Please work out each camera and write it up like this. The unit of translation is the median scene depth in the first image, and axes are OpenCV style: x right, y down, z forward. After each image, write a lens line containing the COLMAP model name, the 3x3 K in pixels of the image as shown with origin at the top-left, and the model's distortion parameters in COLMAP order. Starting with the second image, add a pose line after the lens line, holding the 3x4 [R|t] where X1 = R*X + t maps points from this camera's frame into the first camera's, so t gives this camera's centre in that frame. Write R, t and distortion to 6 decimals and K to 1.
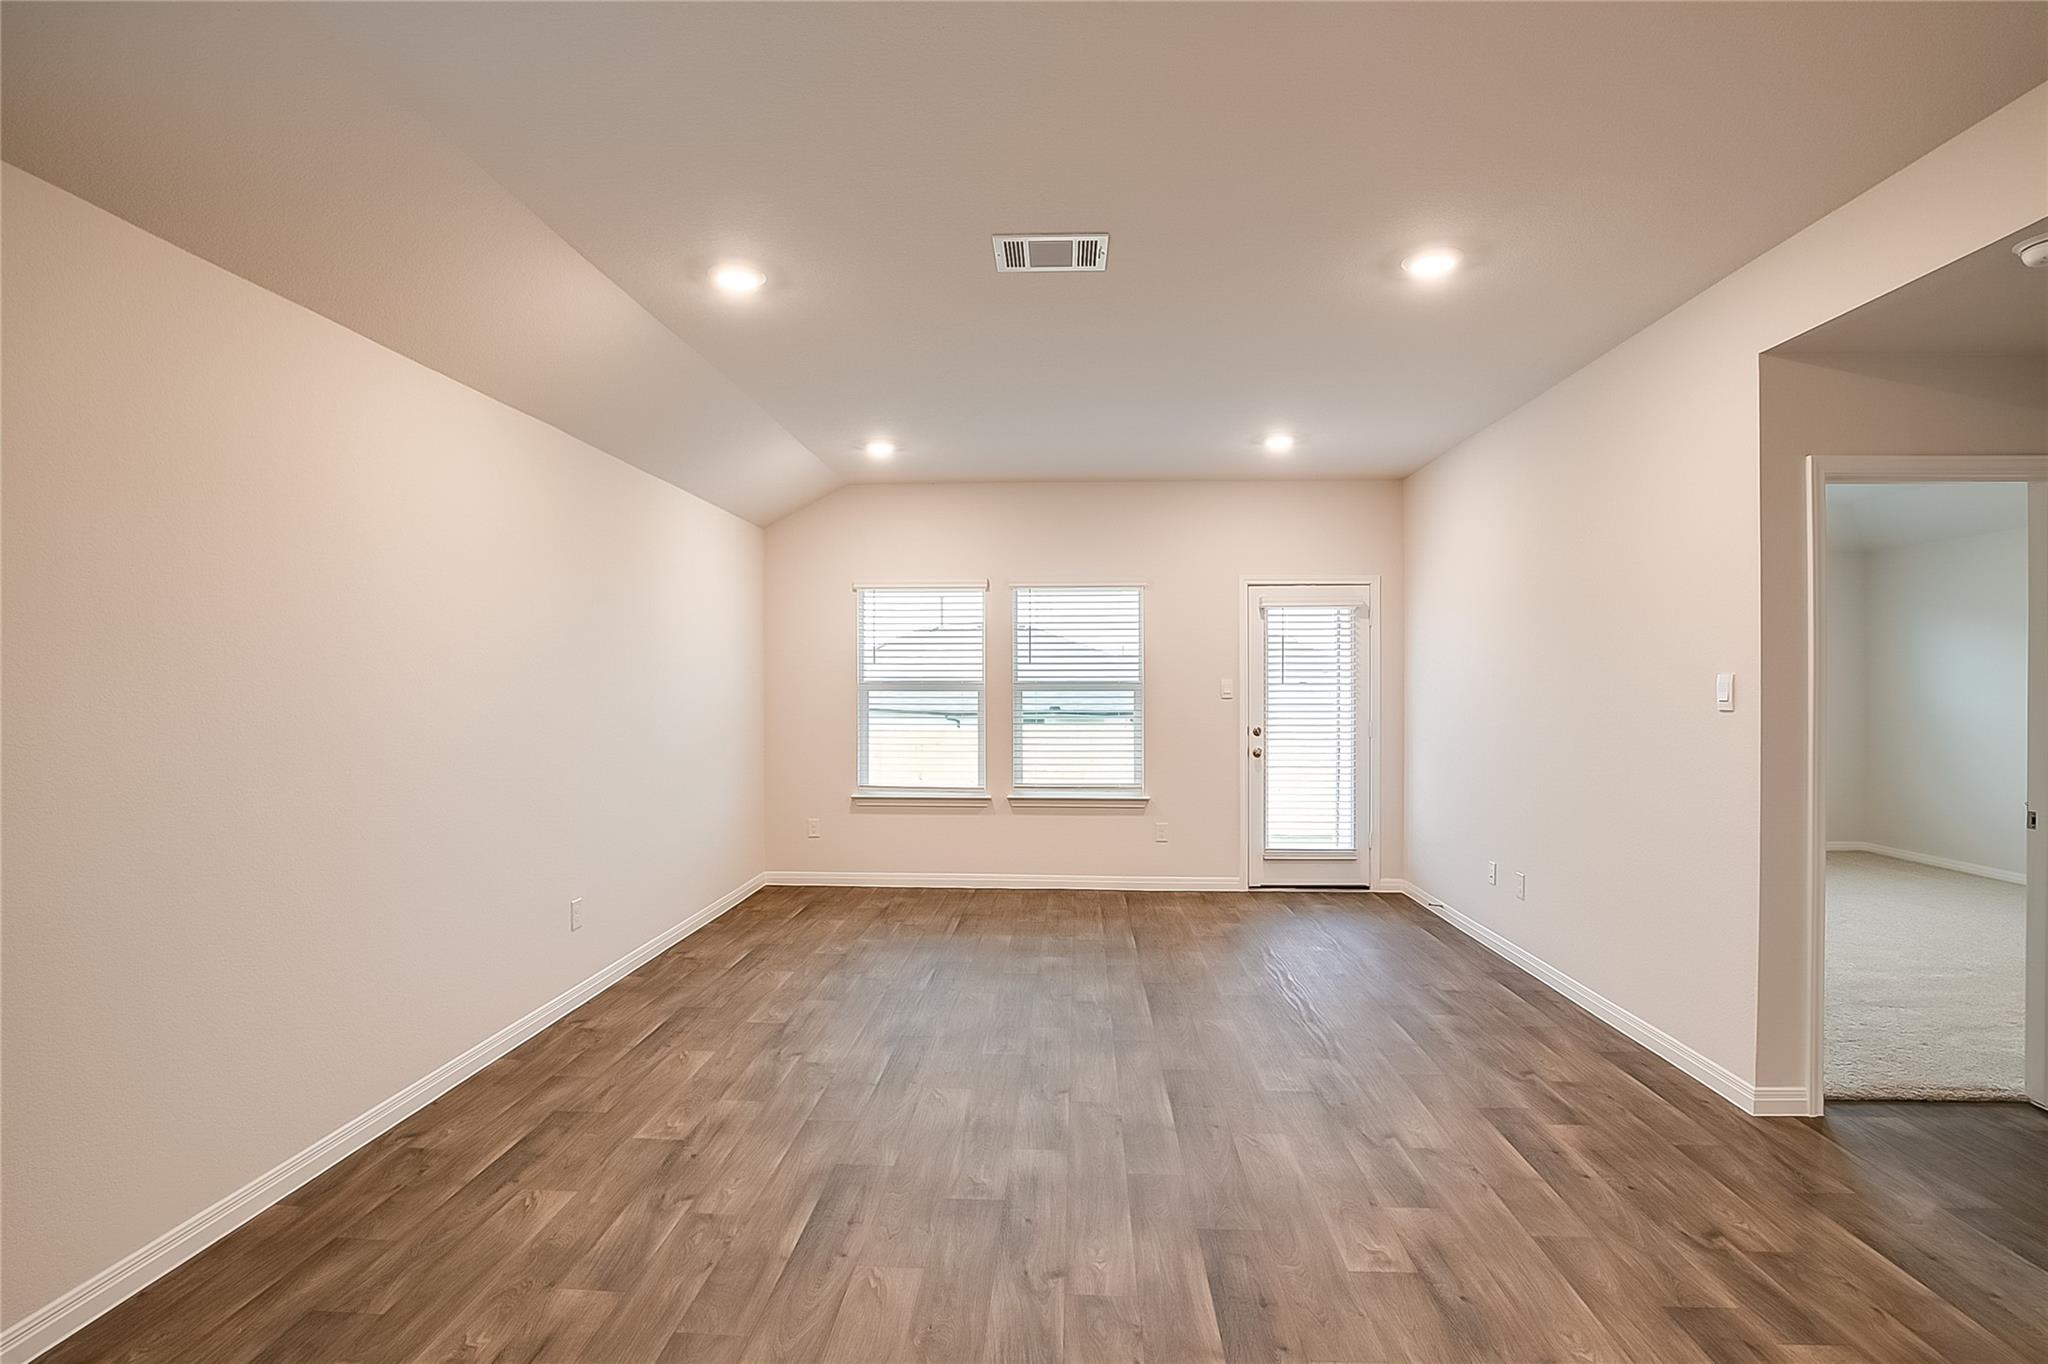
lens RADIAL K [[948.6, 0, 1025.8], [0, 948.6, 682.4], [0, 0, 1]] dist [-0.034686, 0.005095]
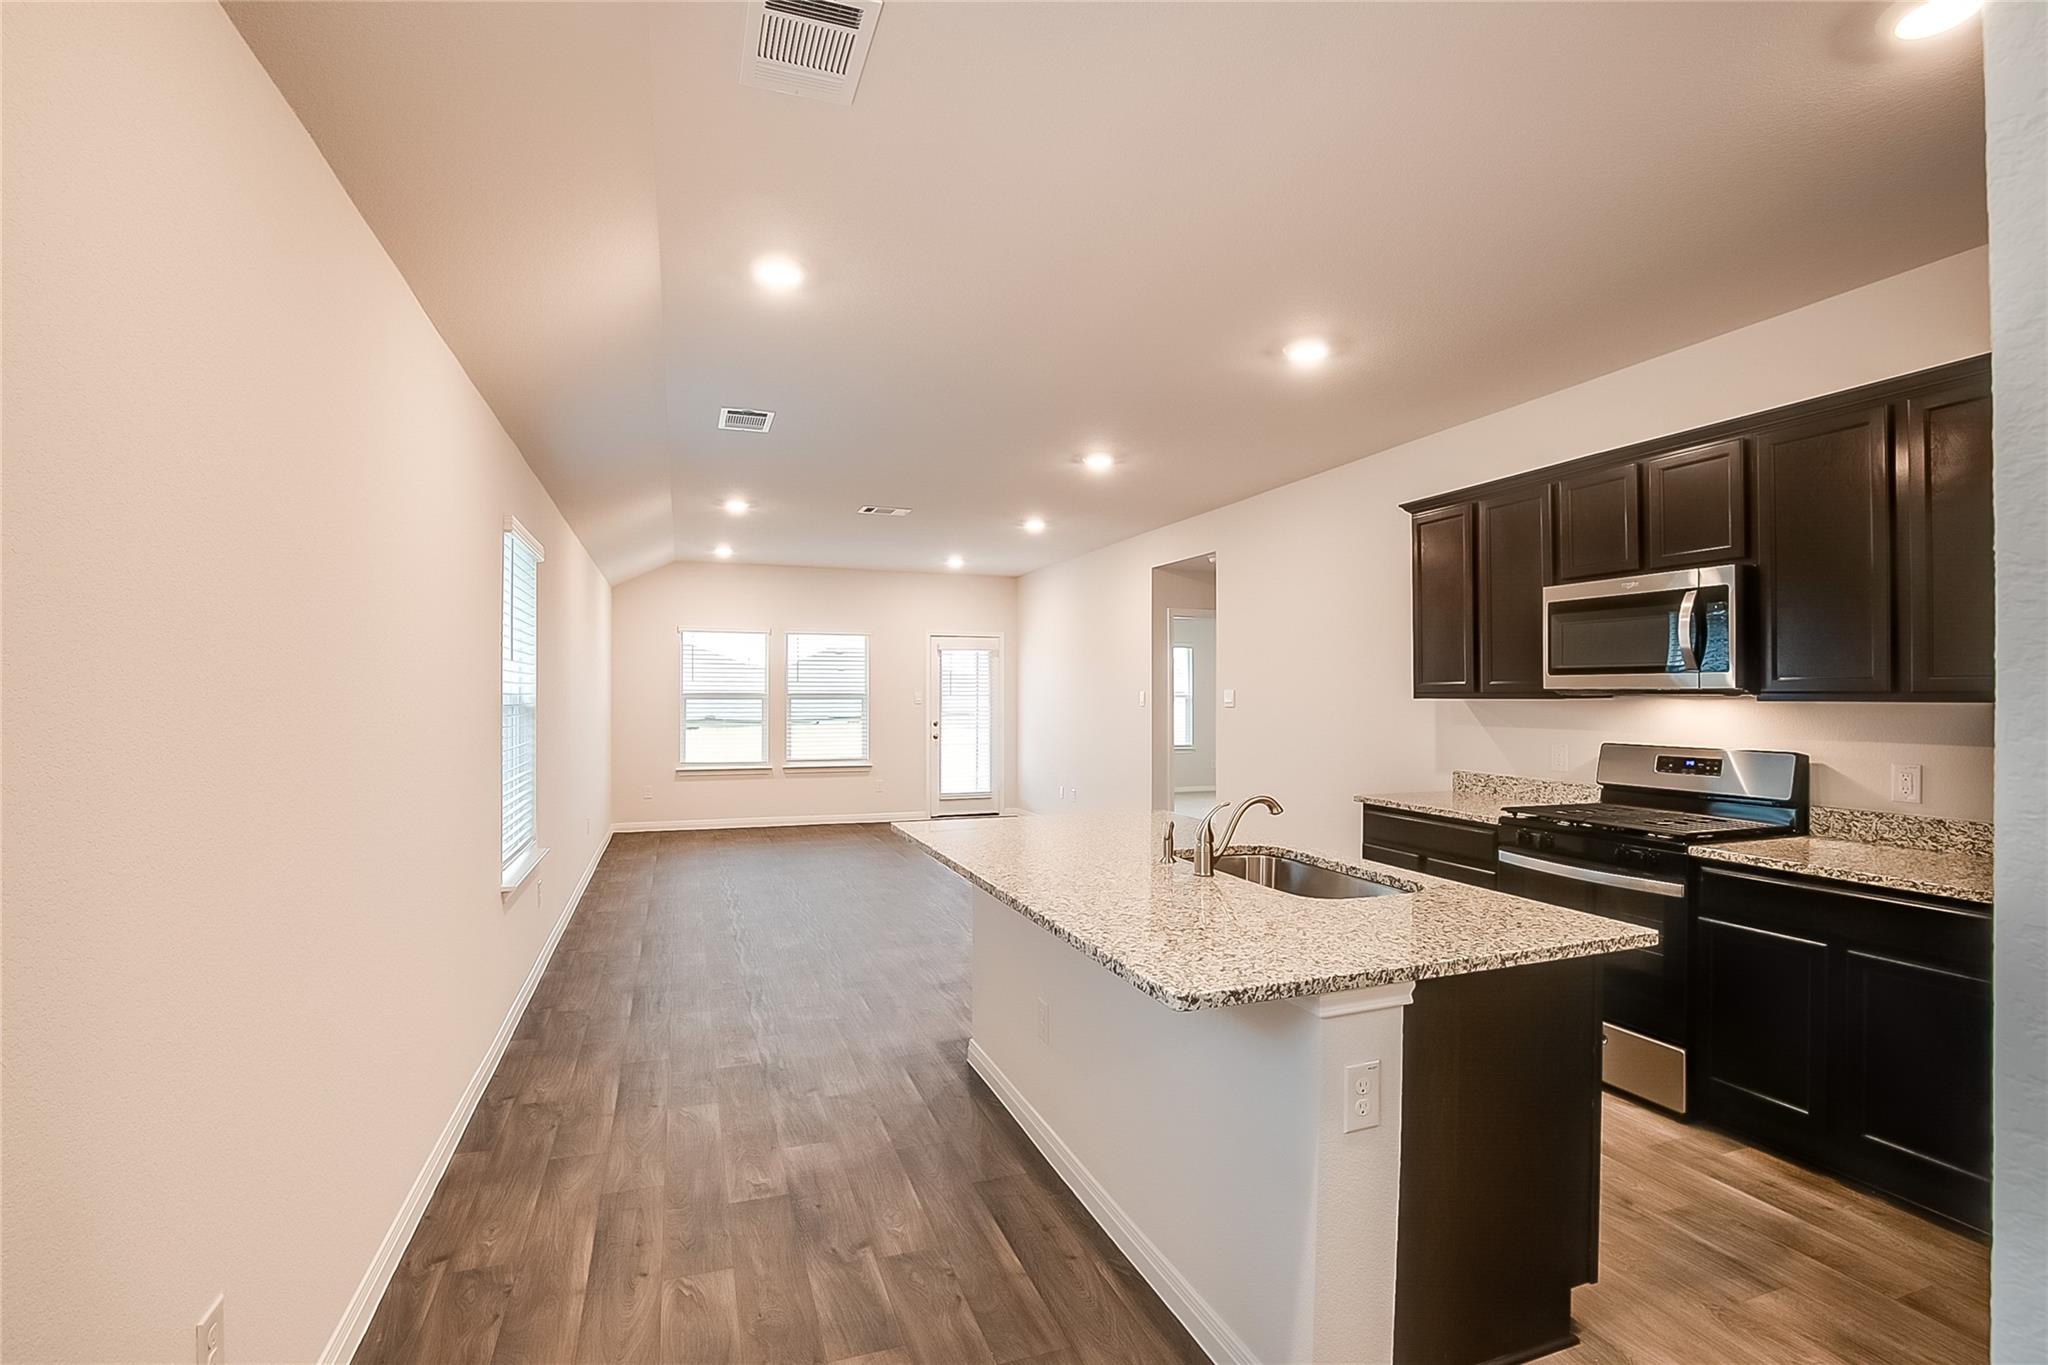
lens RADIAL K [[948.6, 0, 1048.8], [0, 948.6, 687.9], [0, 0, 1]] dist [-0.034686, 0.005095]
pose [[0.911320, 0.003993, 0.411680, -0.262838], [-0.001927, 0.999983, -0.005433, -0.002586], [-0.411695, 0.004158, 0.911312, -0.607682]]
